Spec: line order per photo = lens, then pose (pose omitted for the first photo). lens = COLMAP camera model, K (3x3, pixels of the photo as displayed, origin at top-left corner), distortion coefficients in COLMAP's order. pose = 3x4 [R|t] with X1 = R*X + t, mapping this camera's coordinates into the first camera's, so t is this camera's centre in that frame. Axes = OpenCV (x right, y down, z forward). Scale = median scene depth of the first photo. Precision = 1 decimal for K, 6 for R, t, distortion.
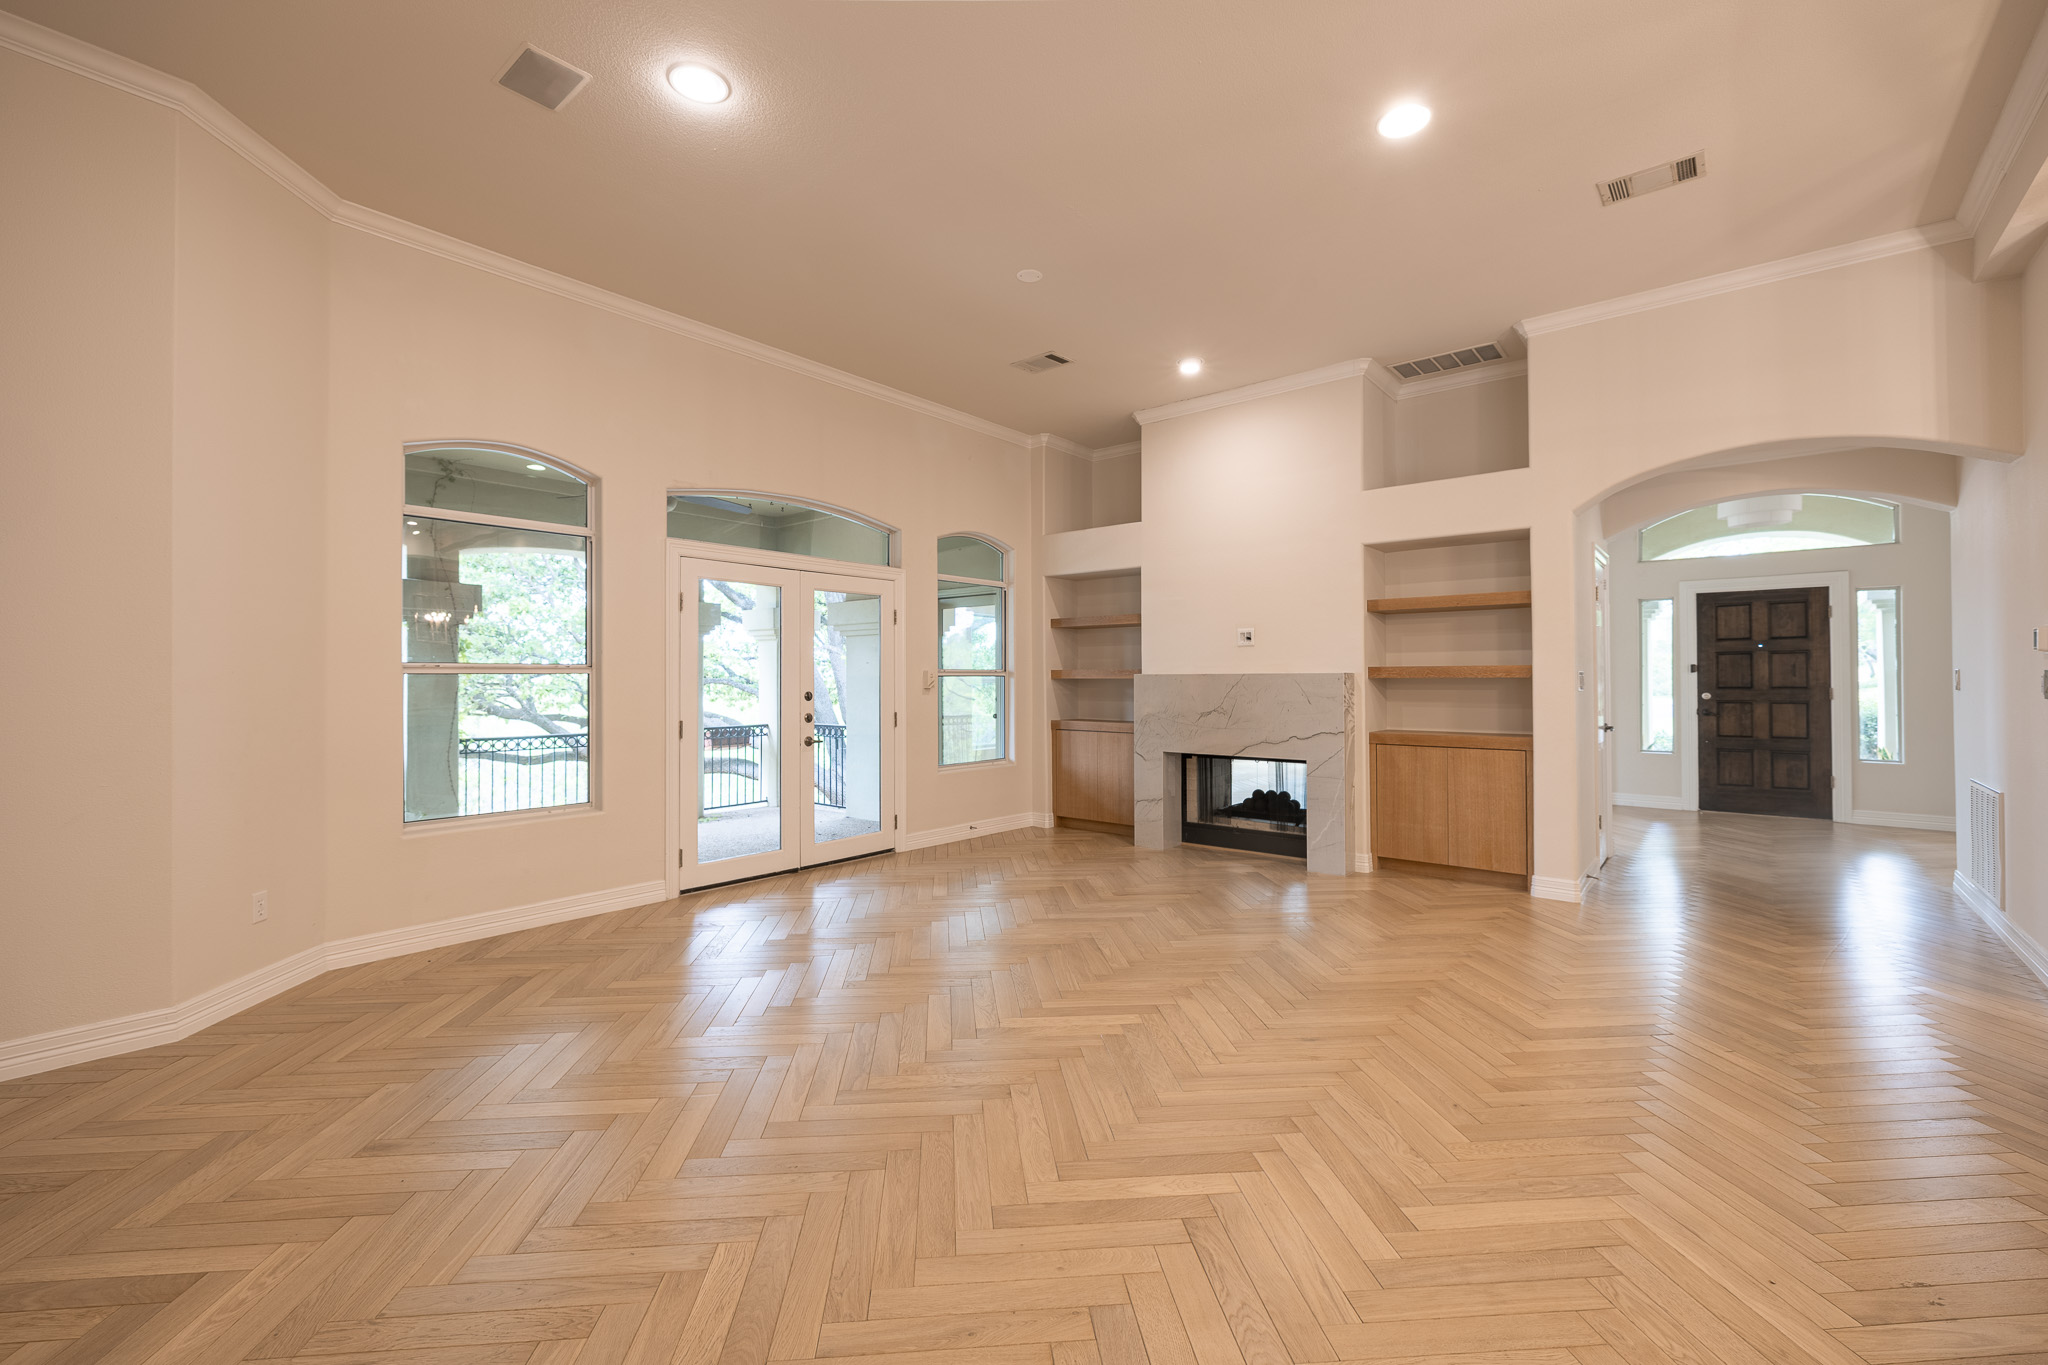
lens RADIAL K [[862.3, 0, 1026.2], [0, 862.3, 674.9], [0, 0, 1]] dist [0.000539, 0.000102]
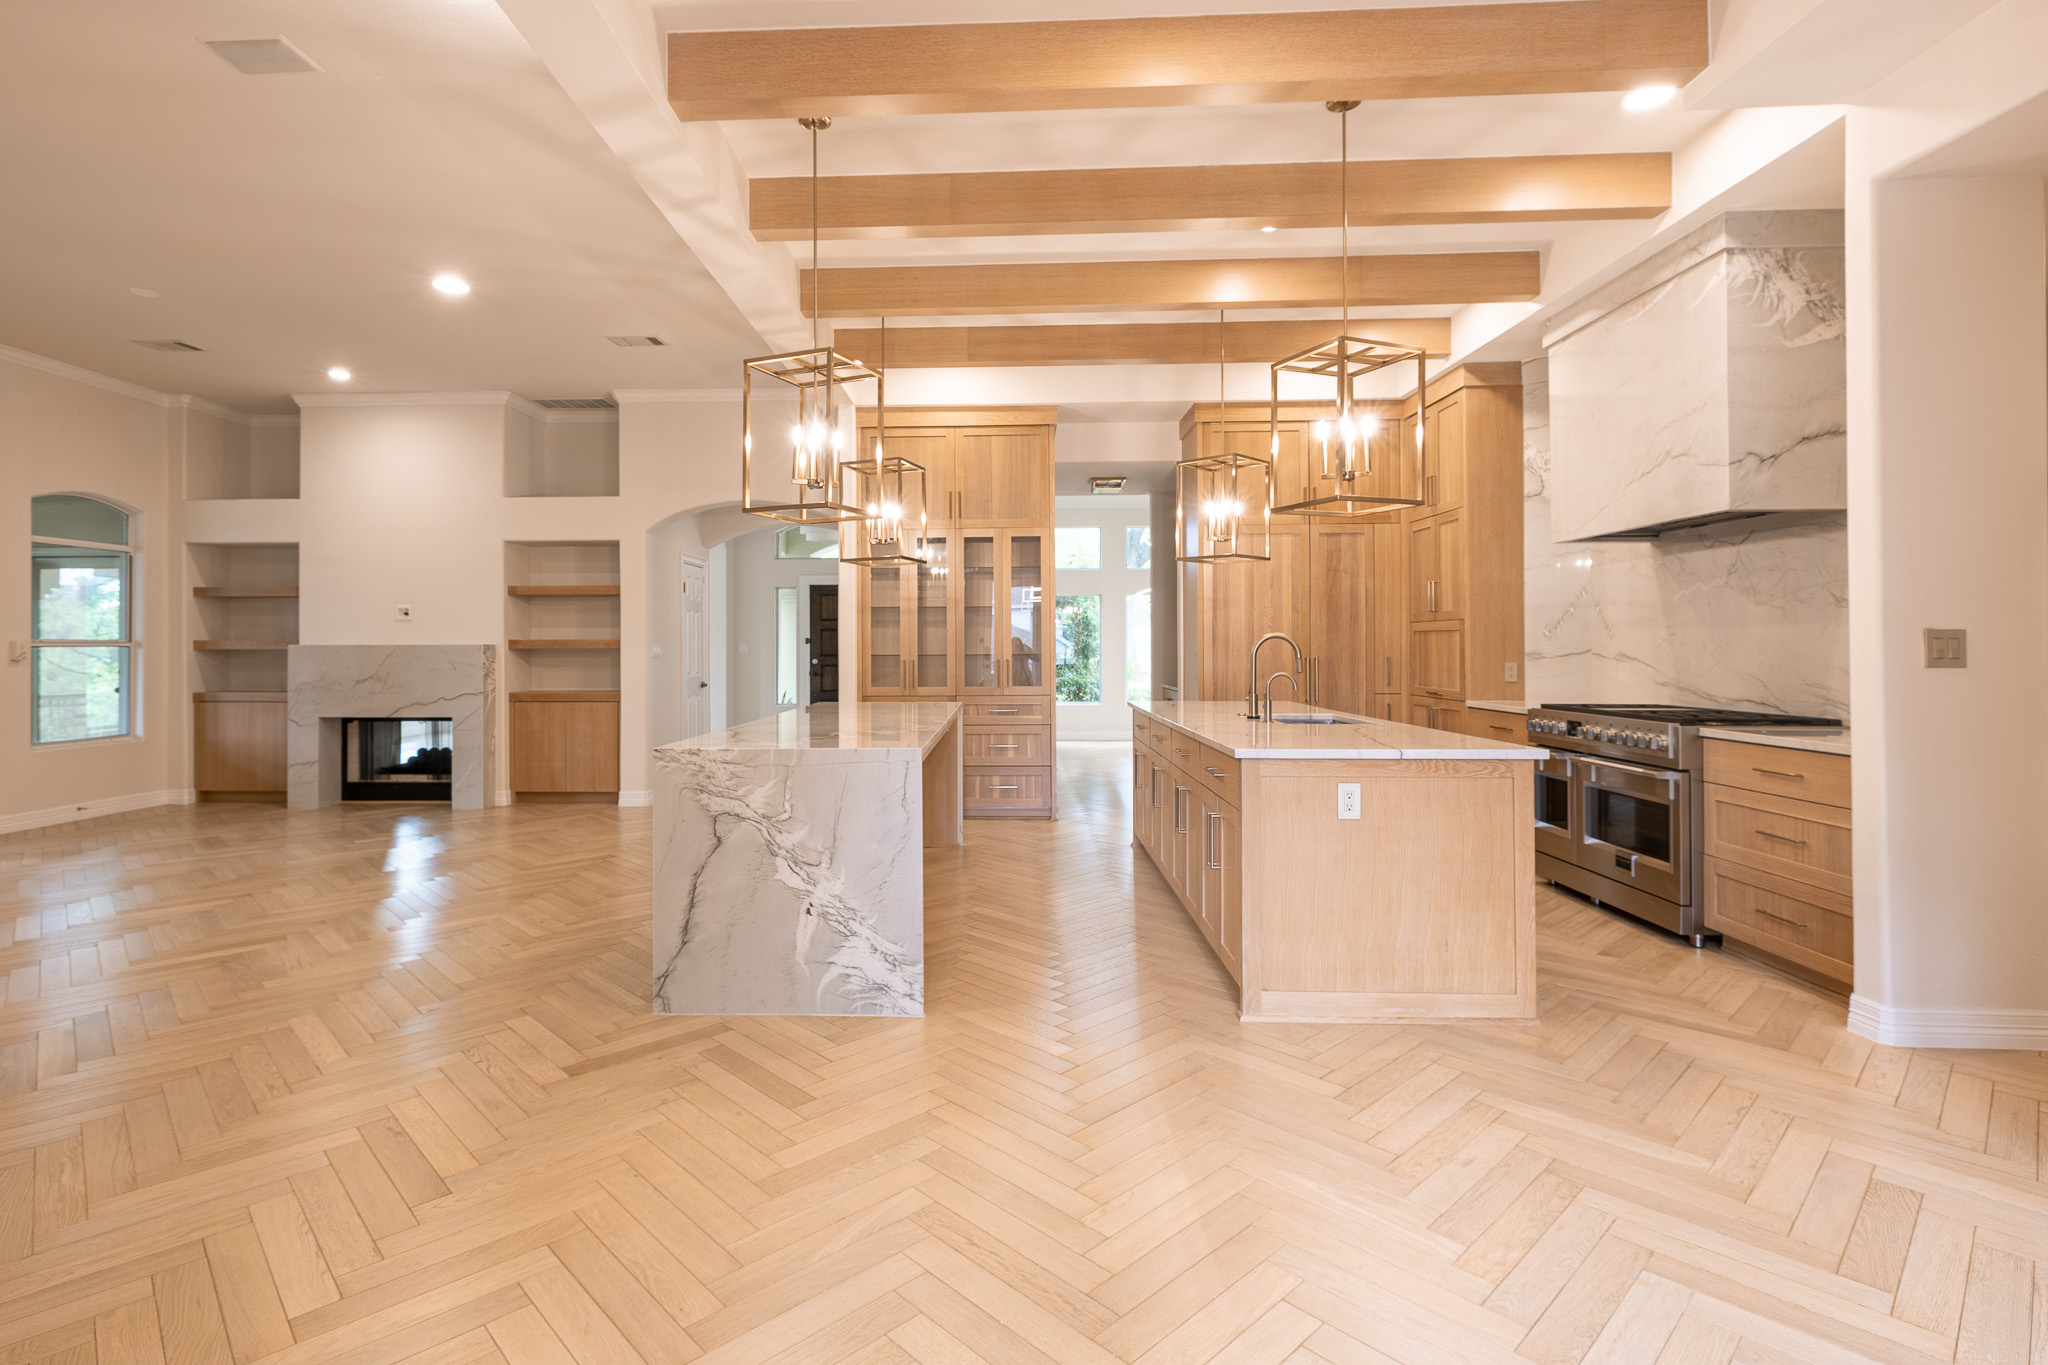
lens RADIAL K [[990.7, 0, 964.9], [0, 990.7, 638.8], [0, 0, 1]] dist [0.002124, 0.001044]
pose [[0.793932, 0.005282, 0.607983, 0.044241], [-0.002238, 0.999981, -0.005765, -0.003214], [-0.608002, 0.003216, 0.793929, -0.454065]]
